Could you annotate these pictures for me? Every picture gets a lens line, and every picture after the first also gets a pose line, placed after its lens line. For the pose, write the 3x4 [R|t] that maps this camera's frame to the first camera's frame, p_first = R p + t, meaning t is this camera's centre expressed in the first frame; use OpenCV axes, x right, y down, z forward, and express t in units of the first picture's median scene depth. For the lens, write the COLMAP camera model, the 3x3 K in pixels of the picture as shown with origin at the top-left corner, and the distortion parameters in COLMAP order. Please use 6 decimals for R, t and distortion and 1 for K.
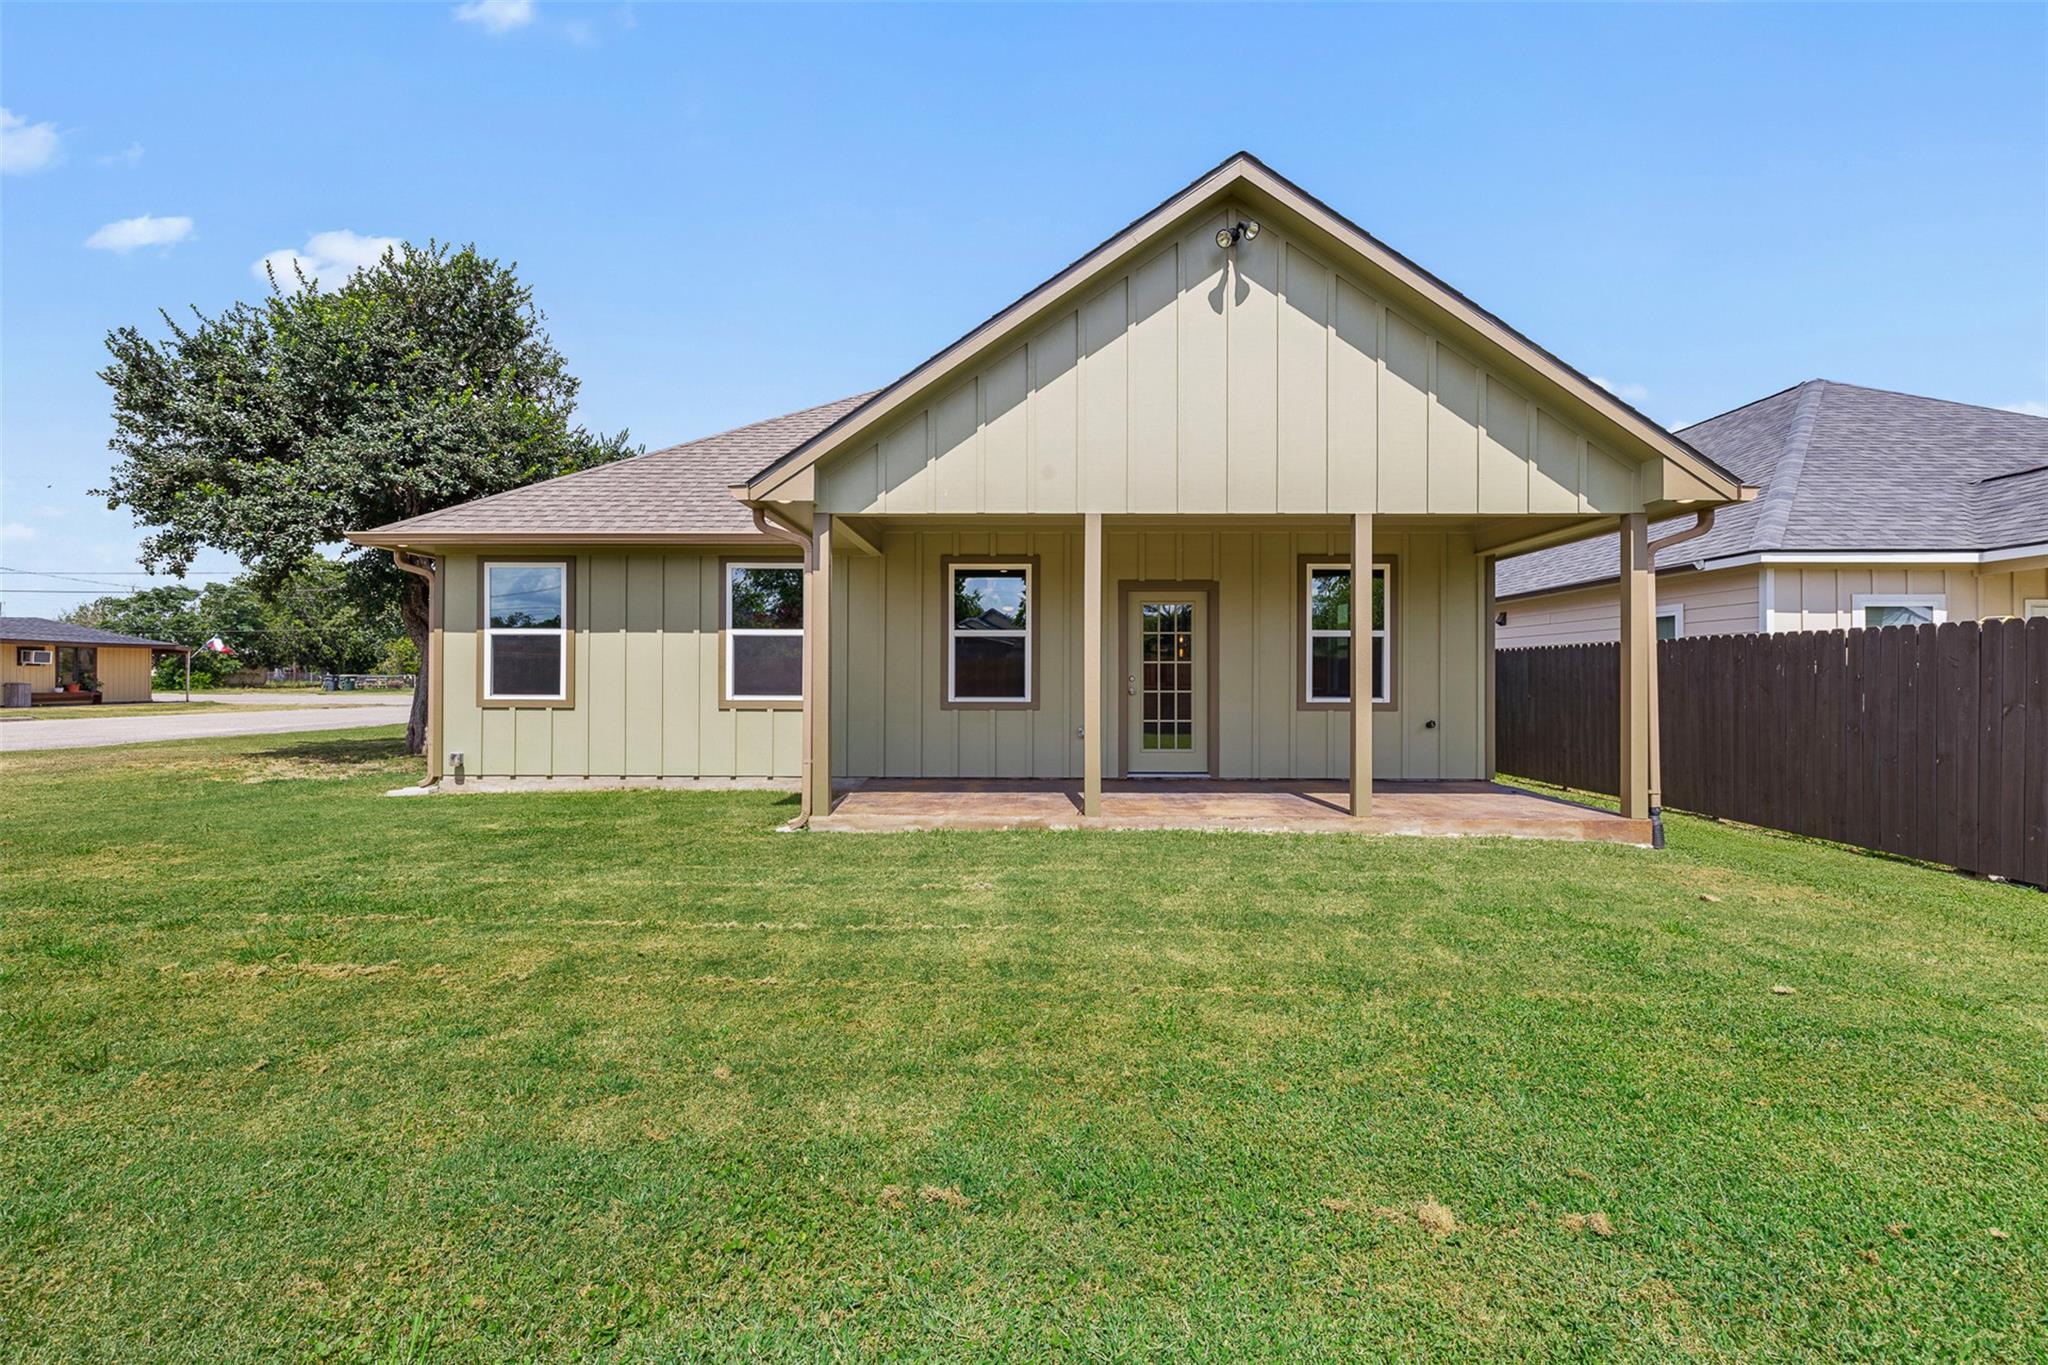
lens RADIAL K [[858.9, 0, 1024.3], [0, 858.9, 670.4], [0, 0, 1]] dist [0.003107, 0.000077]
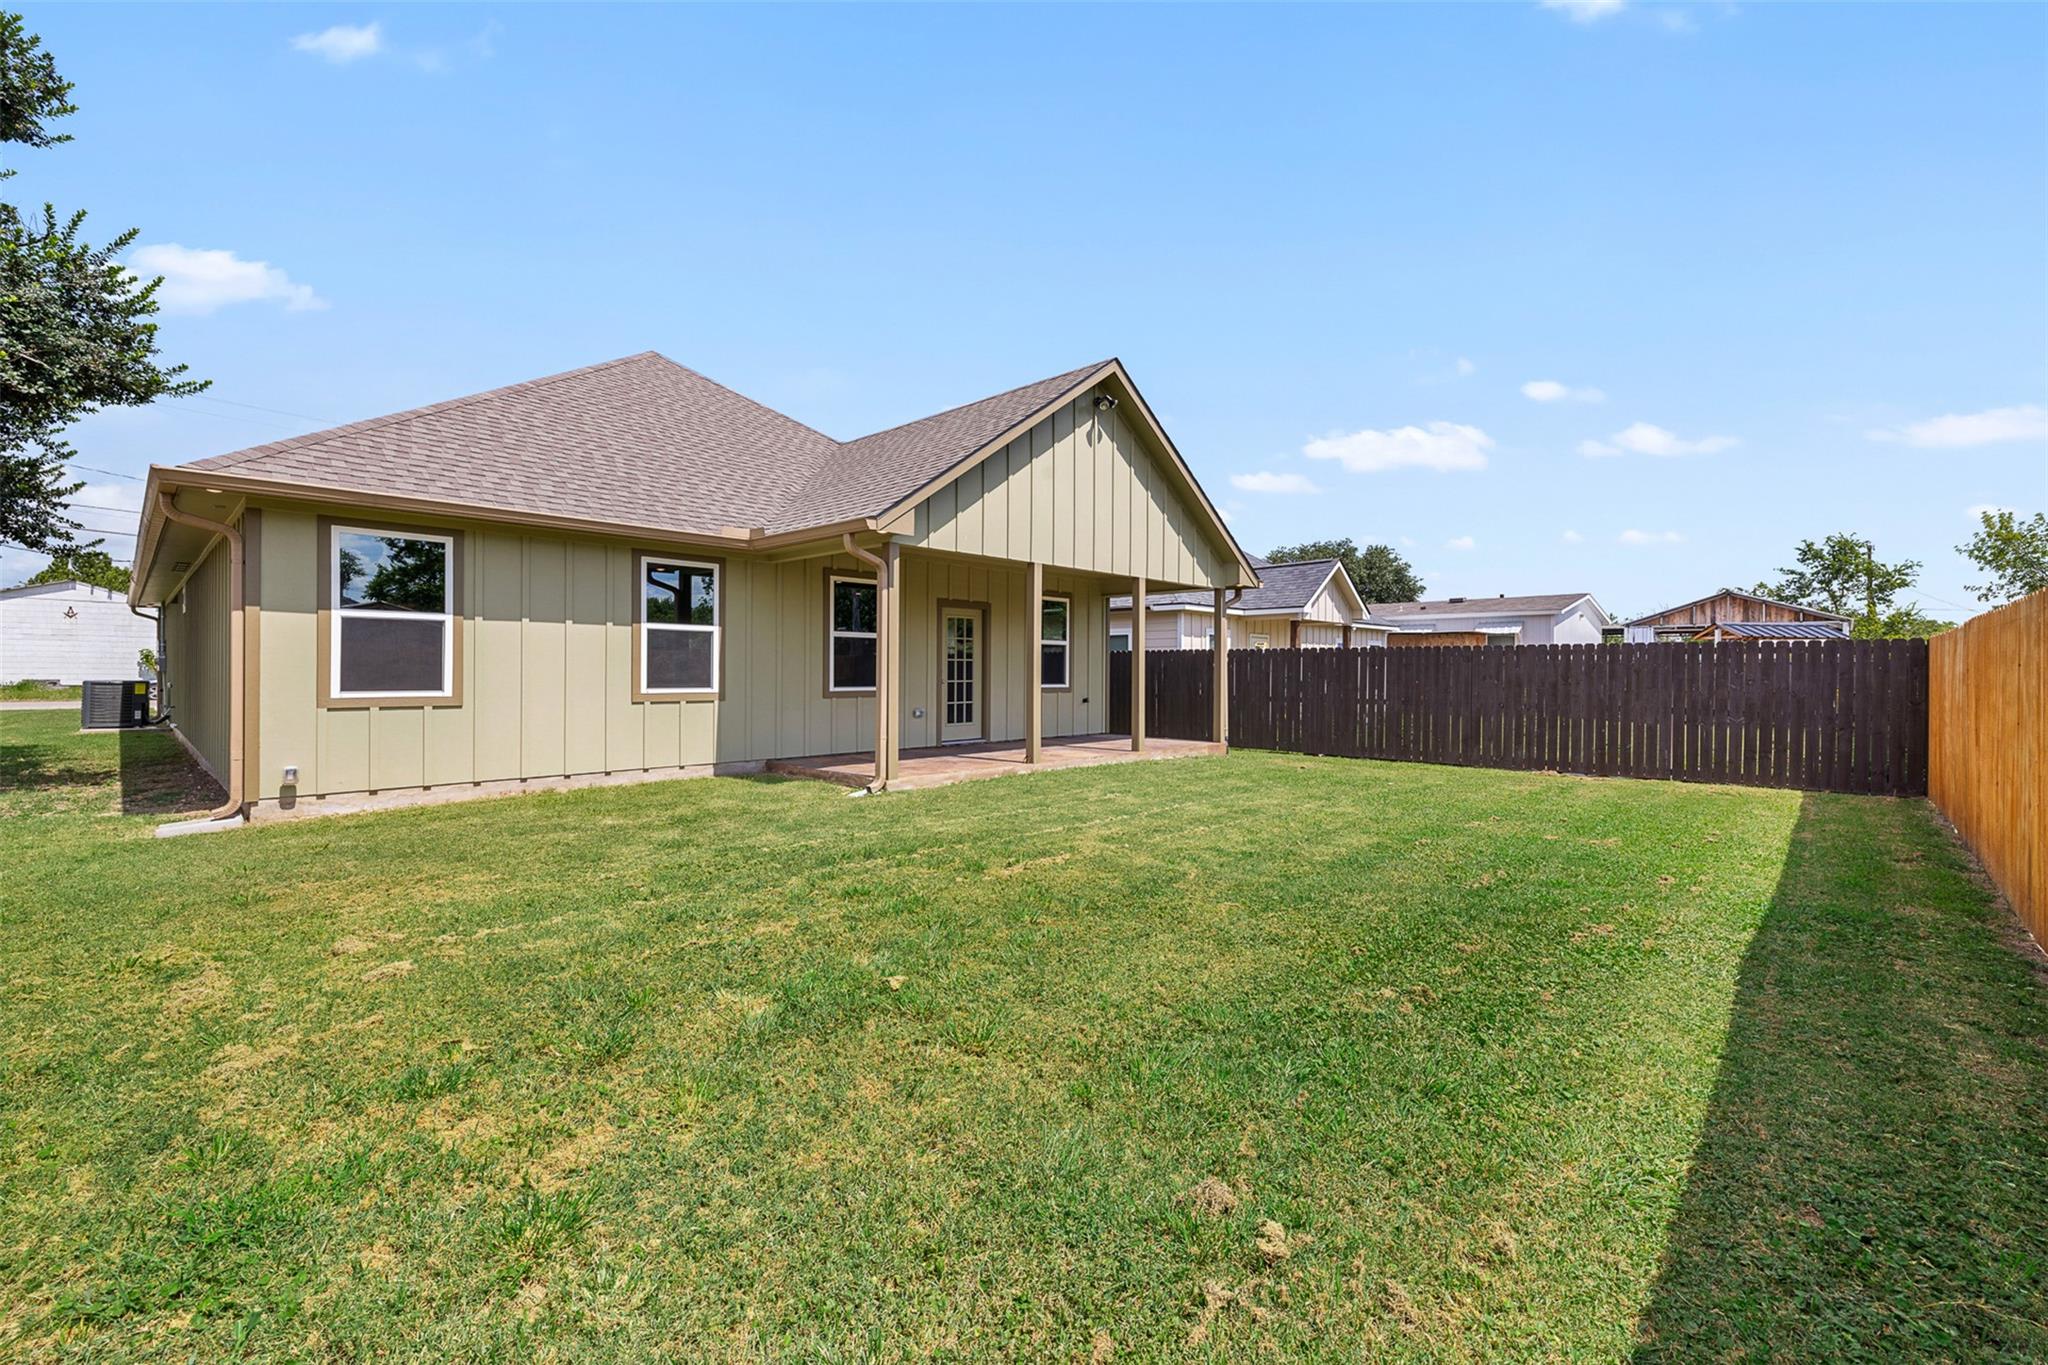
lens RADIAL K [[858.9, 0, 1022.3], [0, 858.9, 670.9], [0, 0, 1]] dist [0.003107, 0.000077]
pose [[0.676861, 0.000858, 0.736111, -0.781862], [-0.008430, 0.999943, 0.006586, -0.002058], [-0.736063, -0.010663, 0.676829, -0.003746]]
